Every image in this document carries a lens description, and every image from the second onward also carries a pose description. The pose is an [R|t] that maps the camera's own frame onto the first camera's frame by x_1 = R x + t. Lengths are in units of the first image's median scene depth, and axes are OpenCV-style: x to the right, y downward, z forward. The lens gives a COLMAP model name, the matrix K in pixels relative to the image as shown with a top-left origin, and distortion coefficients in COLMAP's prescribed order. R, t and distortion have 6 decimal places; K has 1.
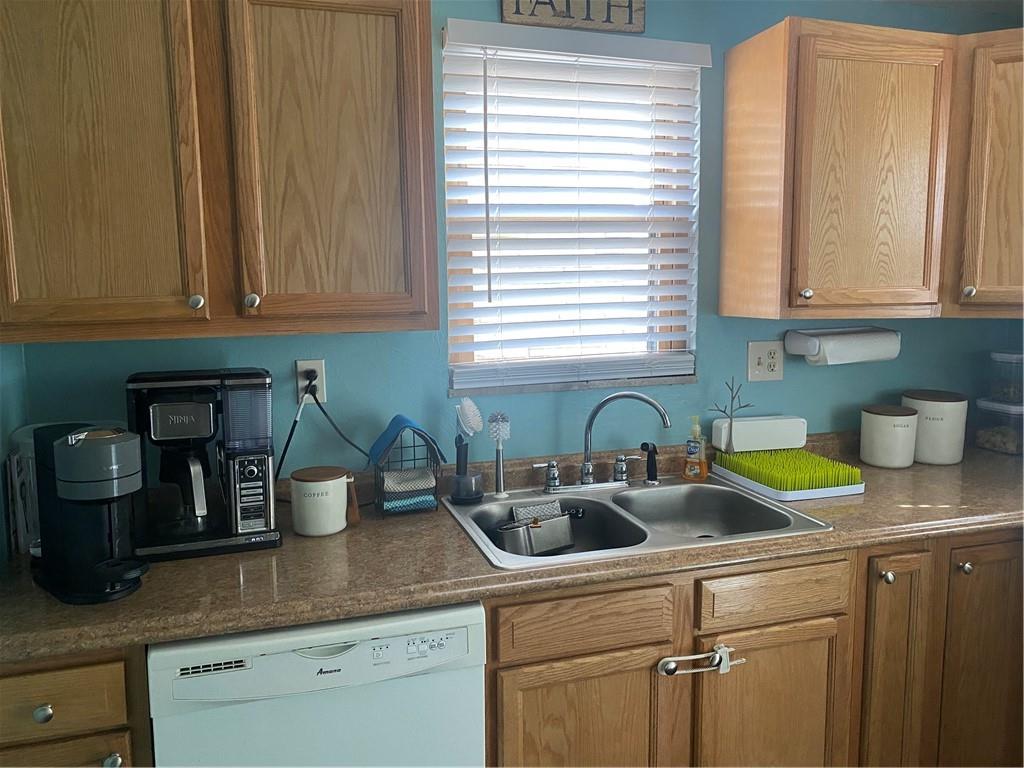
lens RADIAL K [[775.7, 0, 503.7], [0, 775.7, 376.5], [0, 0, 1]] dist [0.043910, -0.062390]
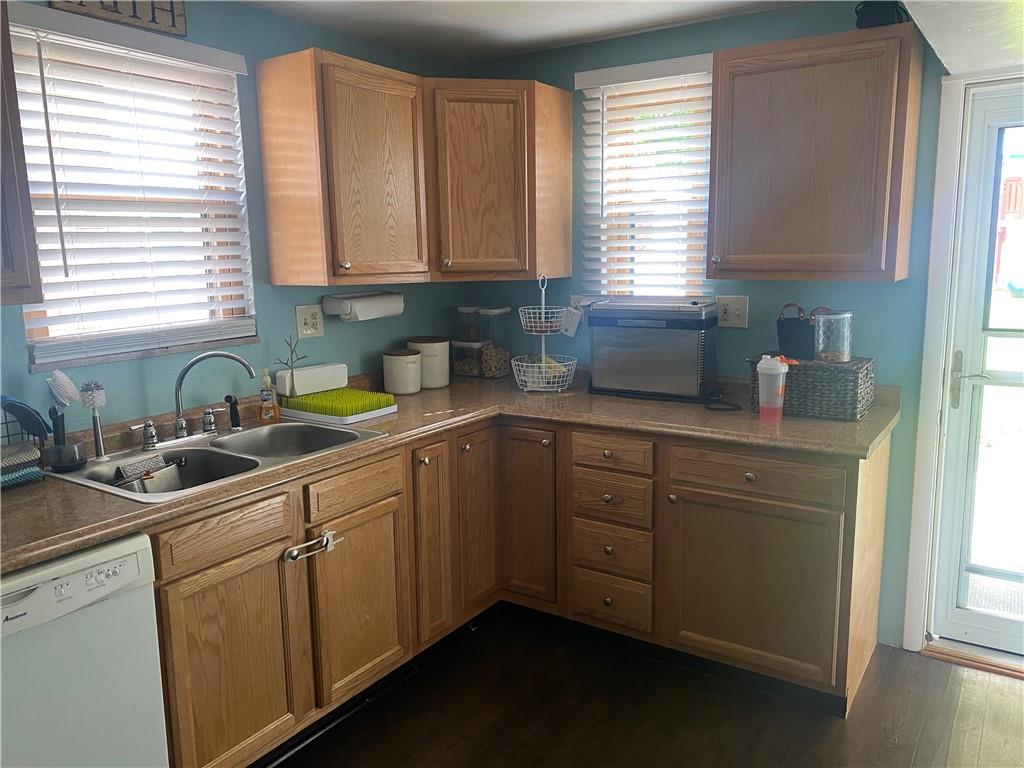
lens RADIAL K [[775.7, 0, 513.9], [0, 775.7, 384.9], [0, 0, 1]] dist [0.043910, -0.062390]
pose [[0.777773, -0.109671, 0.618903, -0.216864], [0.086591, 0.993967, 0.067314, 0.029095], [-0.622552, 0.001236, 0.782578, -0.192536]]
